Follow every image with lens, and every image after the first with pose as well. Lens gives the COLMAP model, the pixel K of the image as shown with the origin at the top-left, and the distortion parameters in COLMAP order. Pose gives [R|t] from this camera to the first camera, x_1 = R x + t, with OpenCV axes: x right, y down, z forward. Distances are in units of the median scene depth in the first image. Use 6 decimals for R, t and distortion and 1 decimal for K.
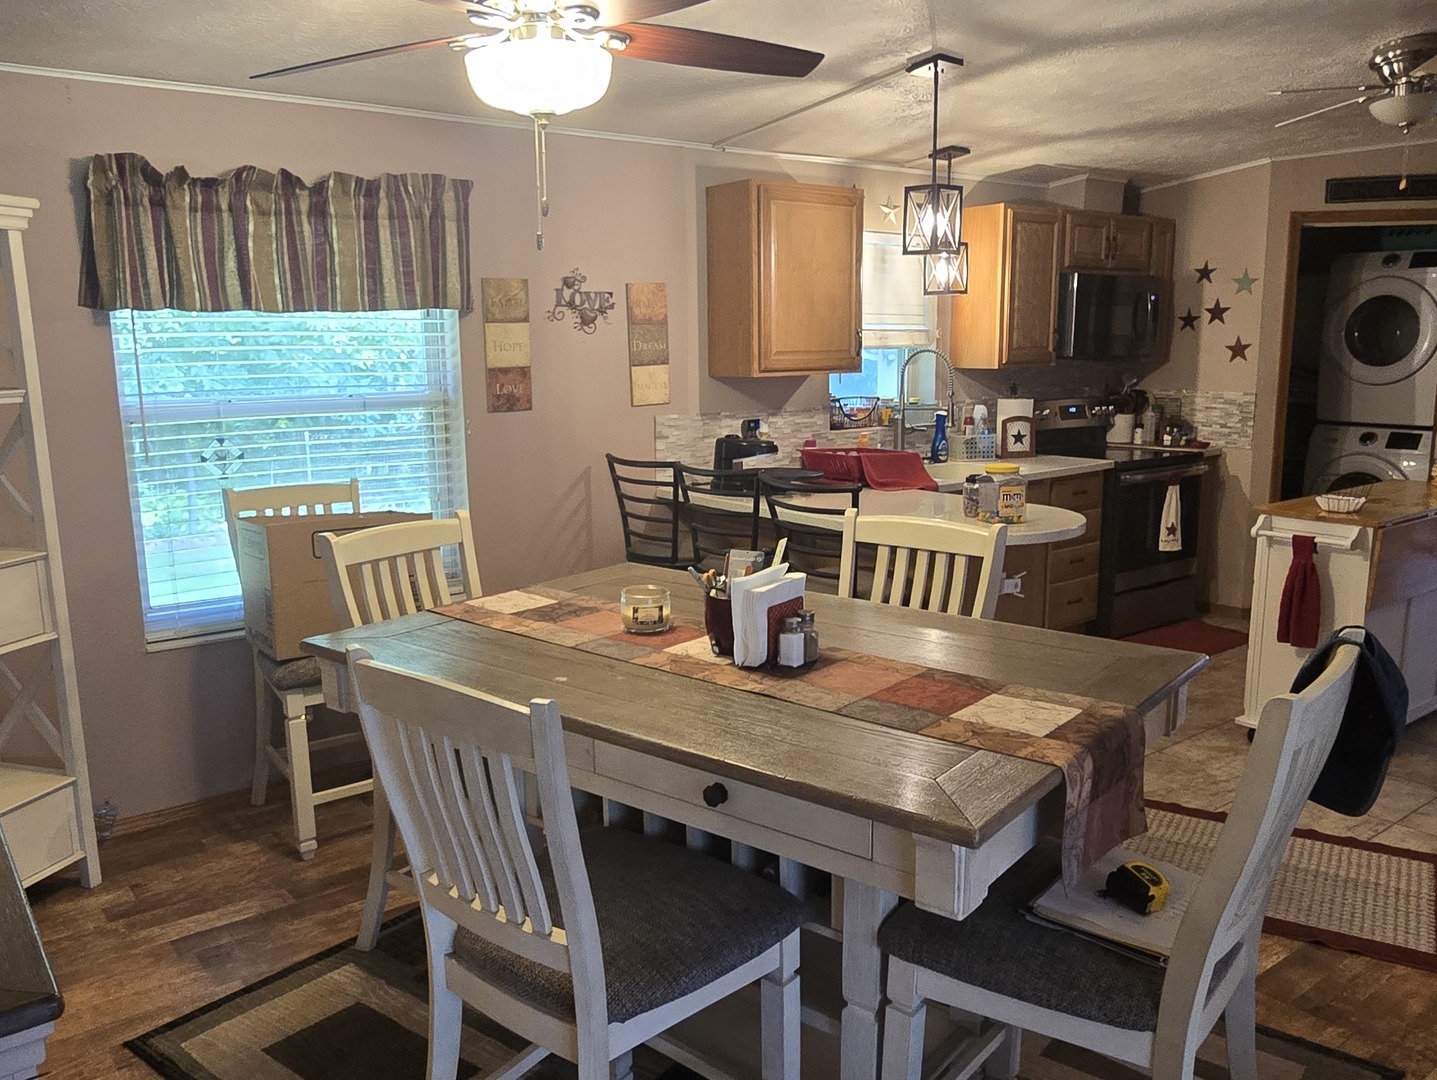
lens RADIAL K [[1142.6, 0, 712.6], [0, 1142.6, 549.5], [0, 0, 1]] dist [0.002932, -0.011336]
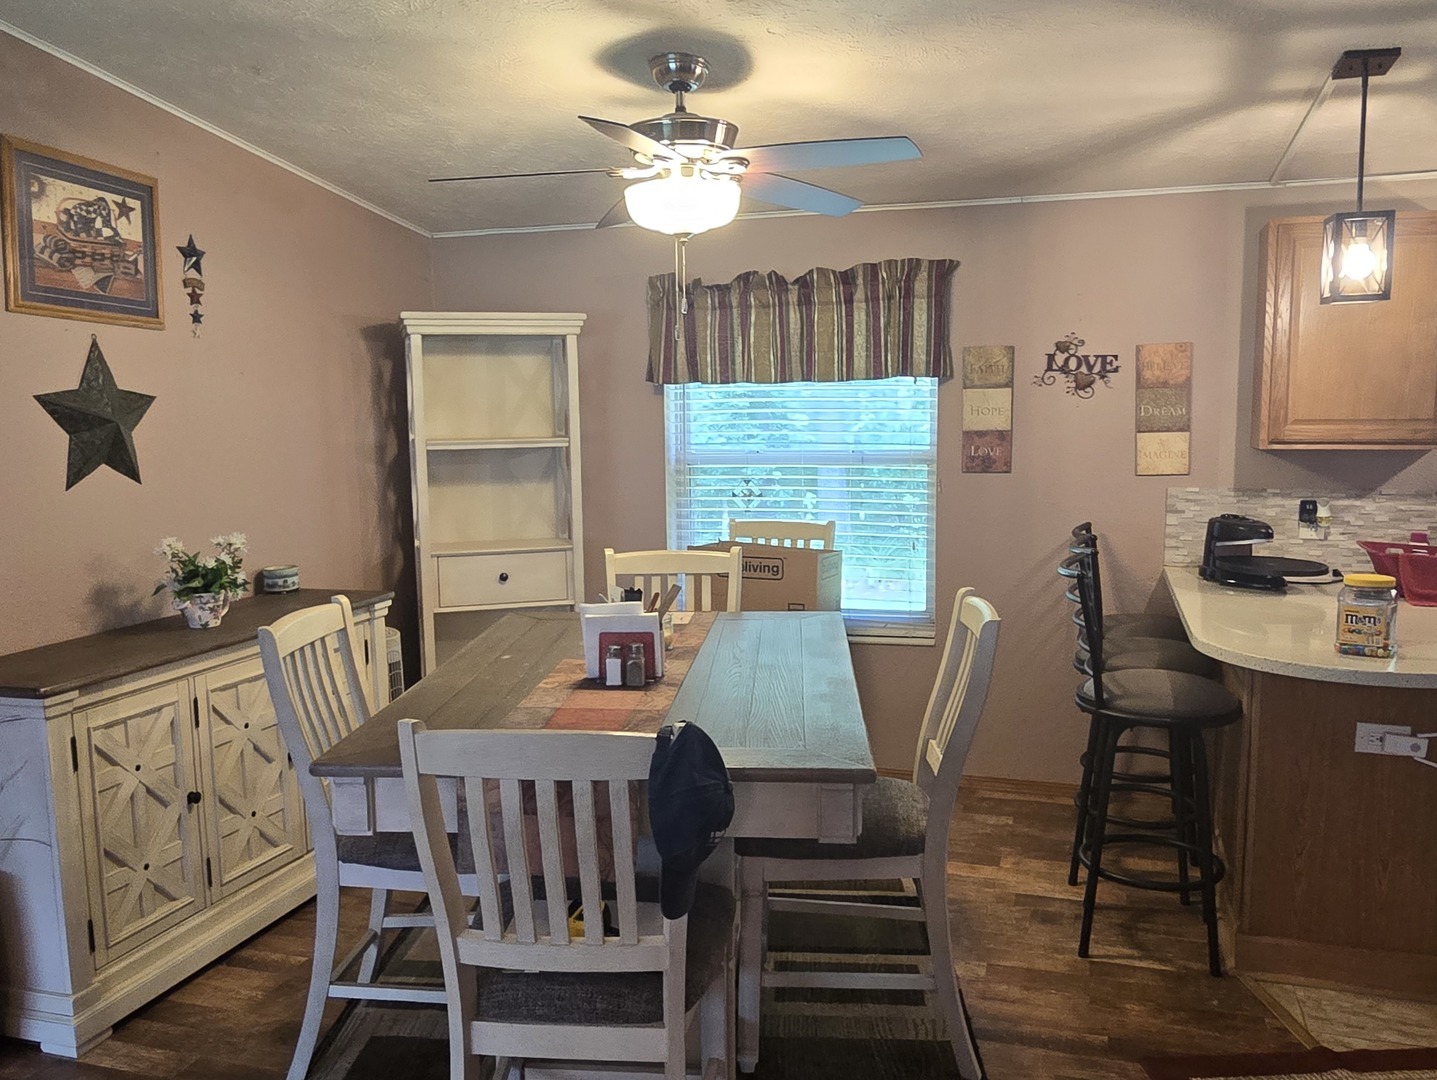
lens RADIAL K [[1142.6, 0, 712.6], [0, 1142.6, 549.5], [0, 0, 1]] dist [0.002932, -0.011336]
pose [[0.567834, 0.106295, -0.816251, 0.420143], [-0.146458, 0.988851, 0.026887, -0.033663], [0.810009, 0.104279, 0.577071, 0.159558]]
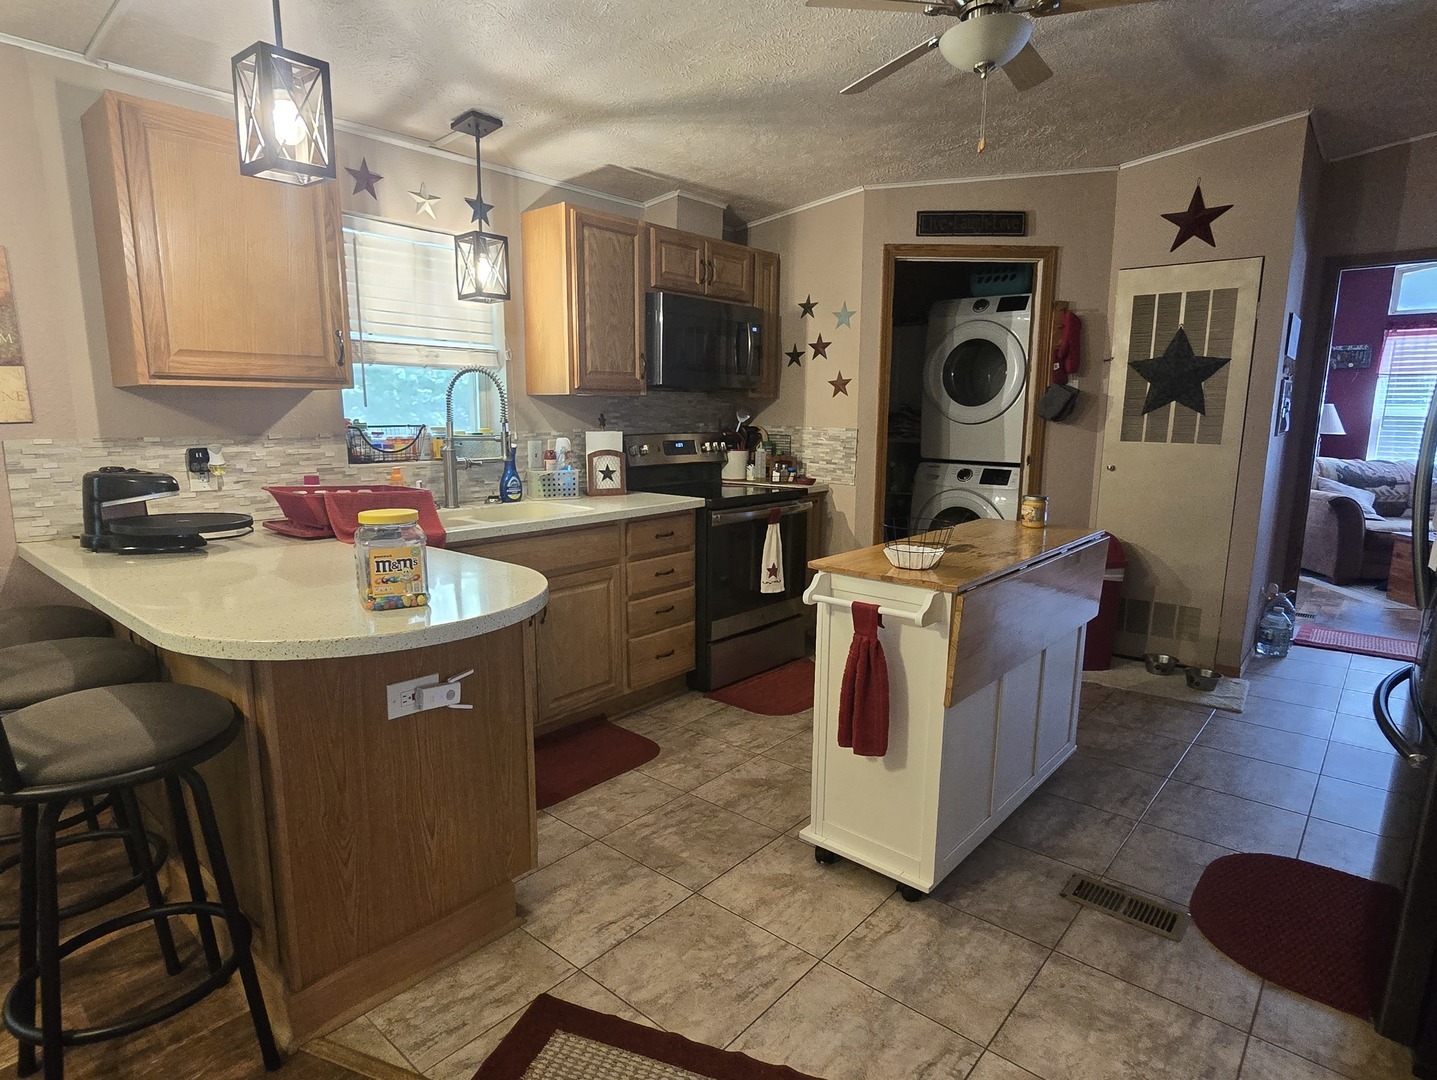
lens RADIAL K [[803.8, 0, 712.7], [0, 803.8, 551.2], [0, 0, 1]] dist [-0.002295, -0.002501]
pose [[0.980333, -0.019304, 0.196406, 0.234531], [0.020812, 0.999768, -0.005619, -0.032401], [-0.196252, 0.009596, 0.980506, 0.376281]]
